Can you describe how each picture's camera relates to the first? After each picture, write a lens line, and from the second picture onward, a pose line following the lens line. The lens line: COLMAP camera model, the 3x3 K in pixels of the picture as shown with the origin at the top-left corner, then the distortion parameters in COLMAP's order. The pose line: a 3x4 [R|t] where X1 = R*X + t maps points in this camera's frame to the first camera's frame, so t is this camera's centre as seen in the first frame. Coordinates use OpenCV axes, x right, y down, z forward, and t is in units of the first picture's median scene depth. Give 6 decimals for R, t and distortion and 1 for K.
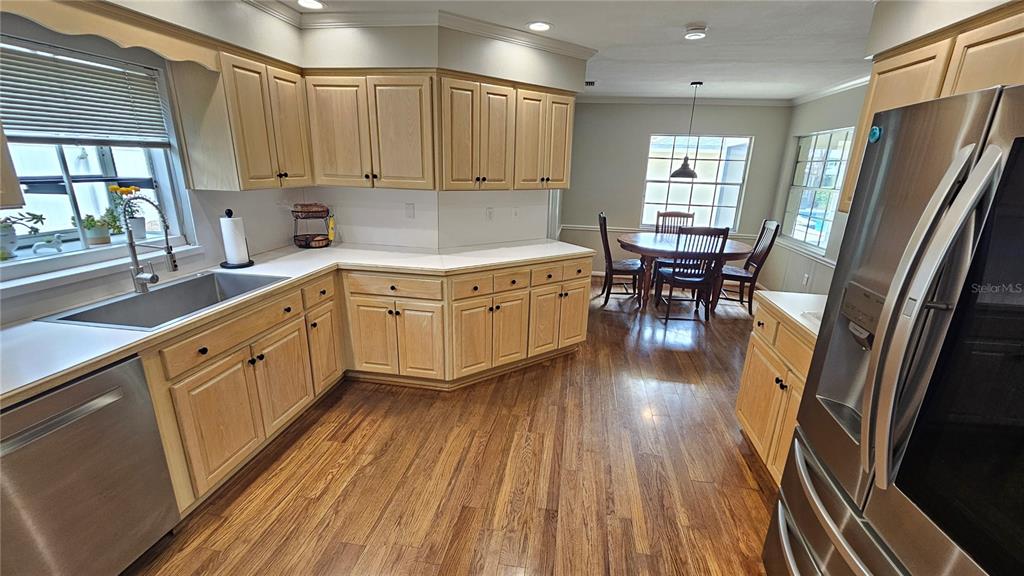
lens RADIAL K [[420.7, 0, 513.3], [0, 420.7, 290.5], [0, 0, 1]] dist [-0.002119, 0.000807]
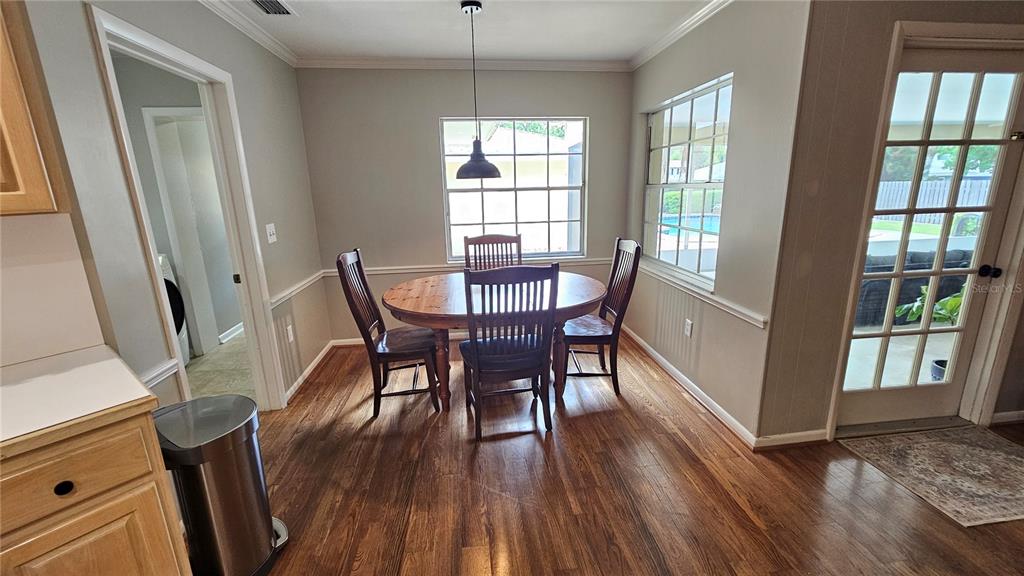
lens RADIAL K [[420.7, 0, 513.8], [0, 420.7, 288.0], [0, 0, 1]] dist [-0.002119, 0.000807]
pose [[0.958671, -0.112700, 0.261243, 0.265915], [0.127145, 0.991117, -0.039014, -0.086831], [-0.254526, 0.070617, 0.964484, 0.422956]]
